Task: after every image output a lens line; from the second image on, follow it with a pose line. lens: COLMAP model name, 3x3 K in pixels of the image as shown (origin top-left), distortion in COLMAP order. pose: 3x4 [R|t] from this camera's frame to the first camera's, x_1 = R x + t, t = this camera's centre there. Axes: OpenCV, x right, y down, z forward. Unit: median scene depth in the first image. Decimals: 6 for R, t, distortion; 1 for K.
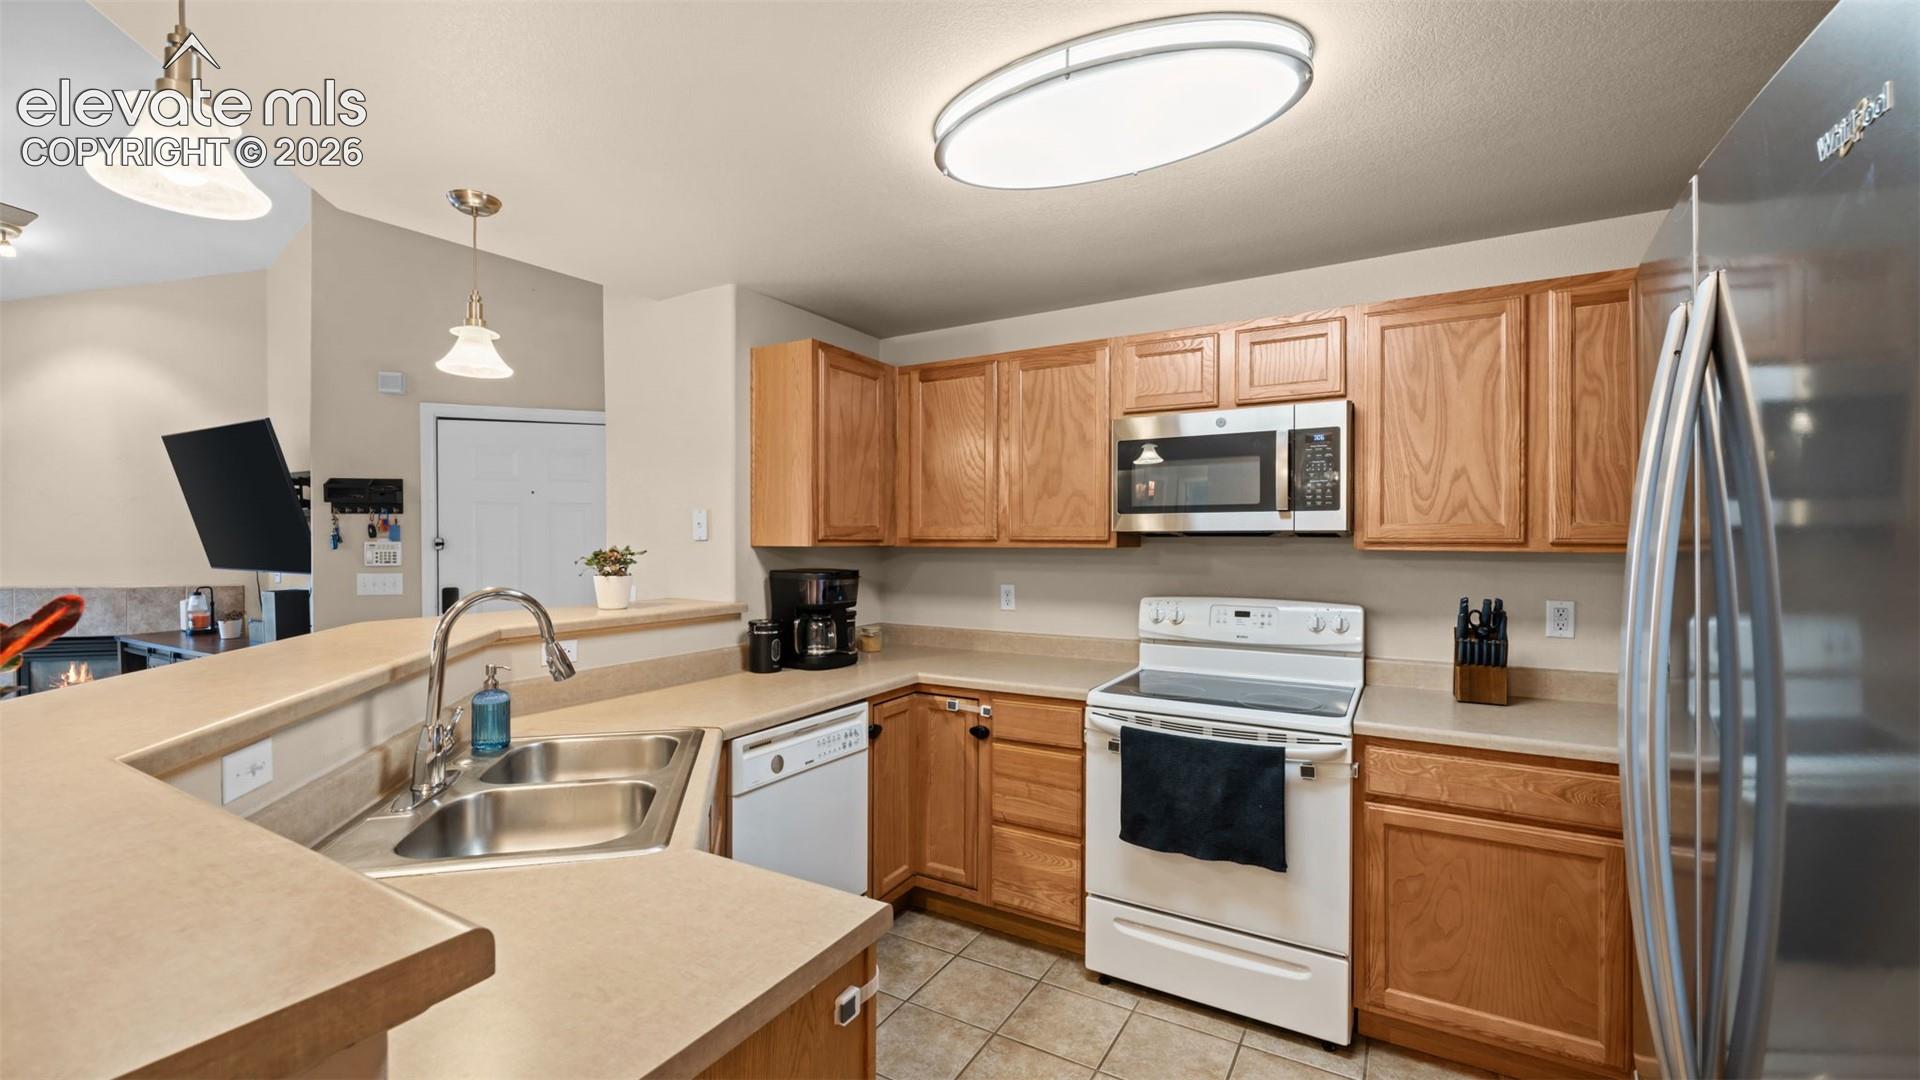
lens RADIAL K [[780.7, 0, 953.4], [0, 780.7, 543.7], [0, 0, 1]] dist [0.000588, -0.001068]
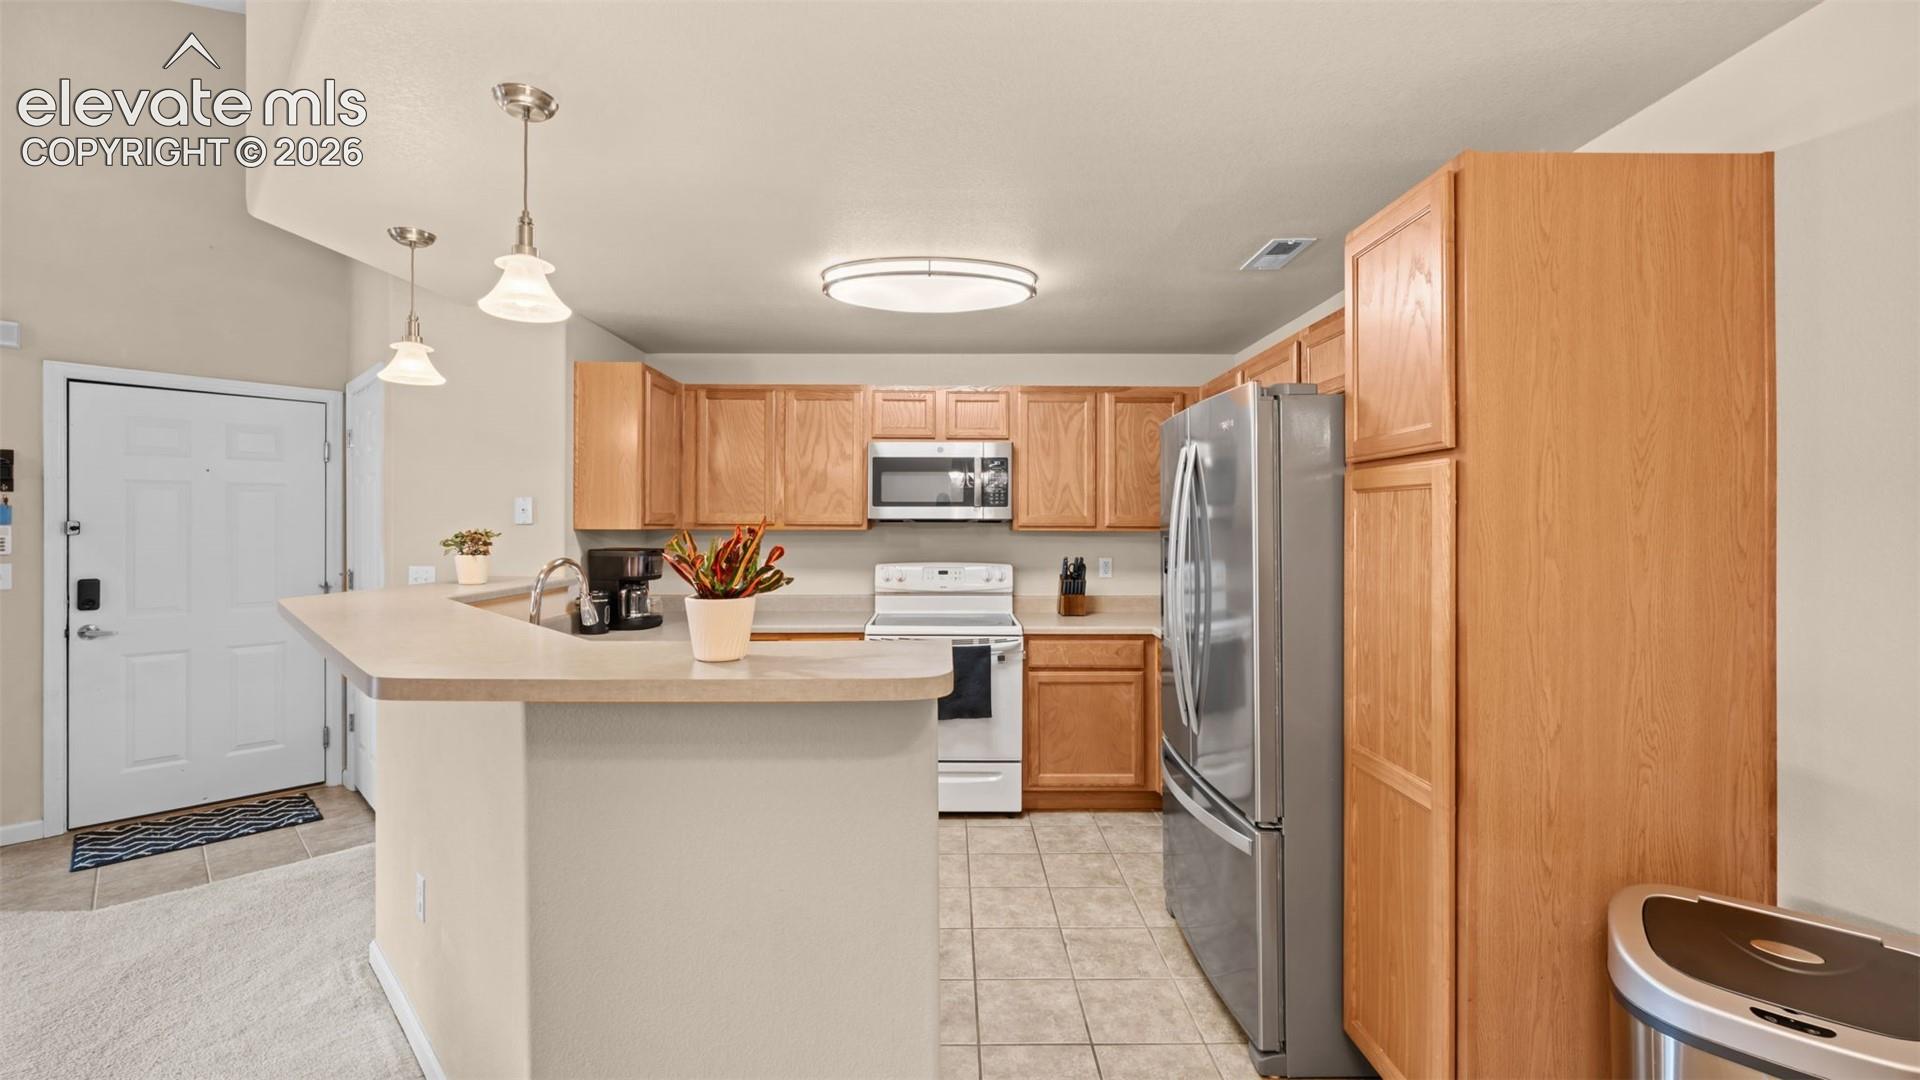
lens RADIAL K [[780.7, 0, 954.6], [0, 780.7, 523.3], [0, 0, 1]] dist [0.000588, -0.001068]
pose [[0.856300, 0.002217, 0.516474, -0.423812], [0.001315, 0.999978, -0.006473, 0.003046], [-0.516477, 0.006222, 0.856278, -0.344601]]
